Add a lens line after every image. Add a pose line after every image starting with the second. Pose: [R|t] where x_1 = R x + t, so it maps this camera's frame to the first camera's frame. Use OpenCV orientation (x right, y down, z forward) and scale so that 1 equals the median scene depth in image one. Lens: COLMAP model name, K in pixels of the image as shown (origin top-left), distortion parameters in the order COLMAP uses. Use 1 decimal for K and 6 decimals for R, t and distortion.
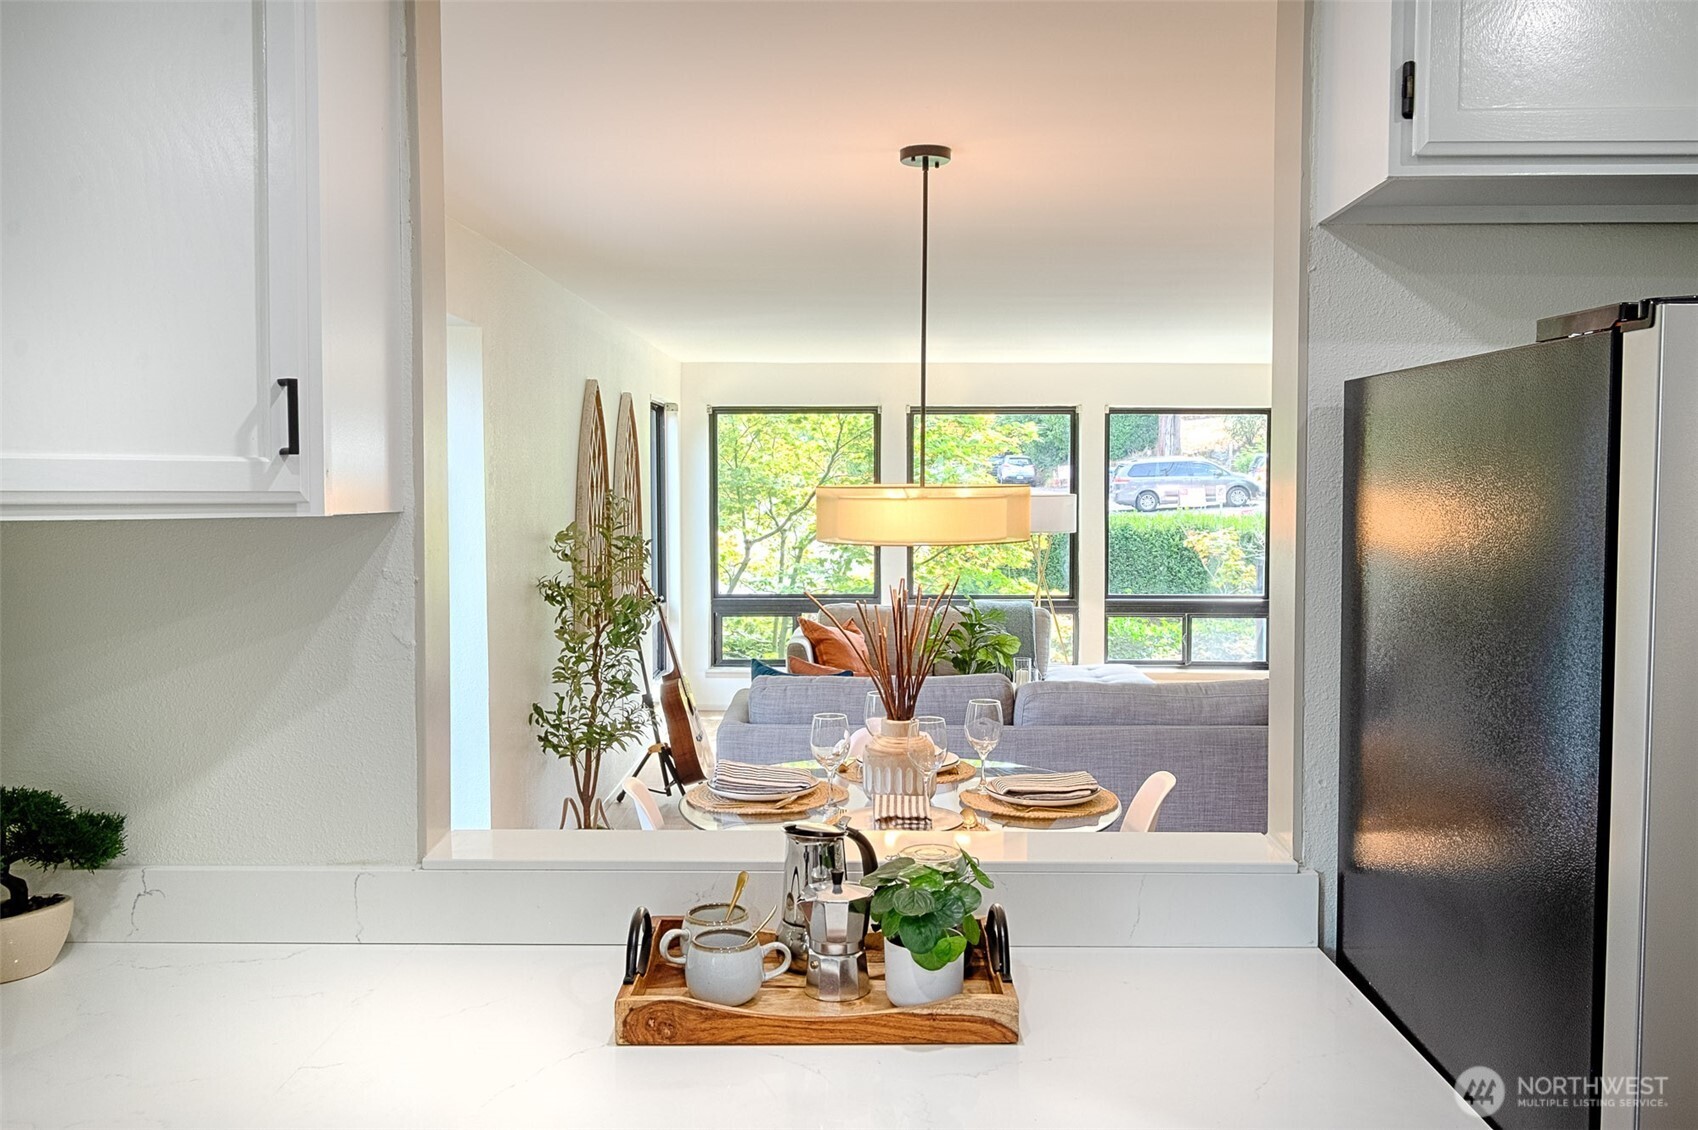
lens RADIAL K [[1403.1, 0, 855.2], [0, 1403.1, 570.4], [0, 0, 1]] dist [-0.015246, -0.001299]
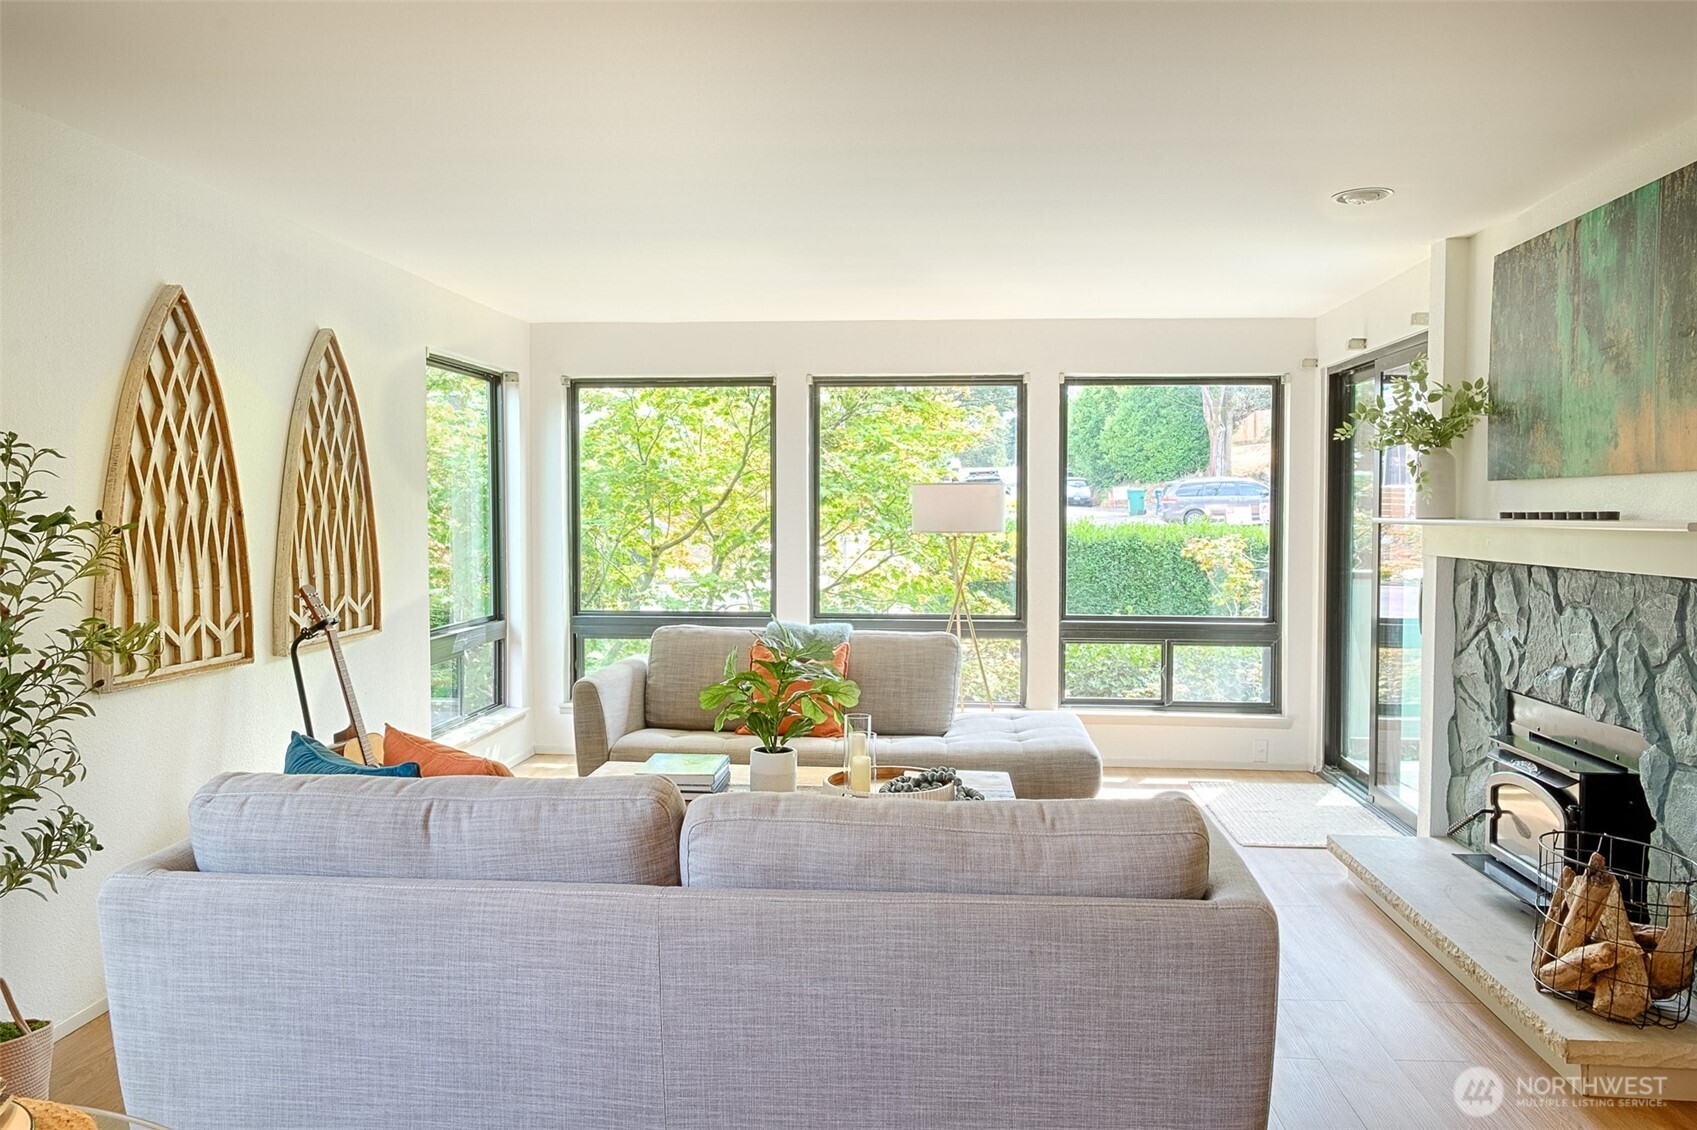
lens RADIAL K [[1284.2, 0, 853.6], [0, 1284.2, 550.7], [0, 0, 1]] dist [-0.002750, 0.001522]
pose [[0.998121, 0.004204, -0.061123, 0.106059], [-0.005815, 0.999640, -0.026208, 0.000997], [0.060991, 0.026515, 0.997786, 0.274766]]
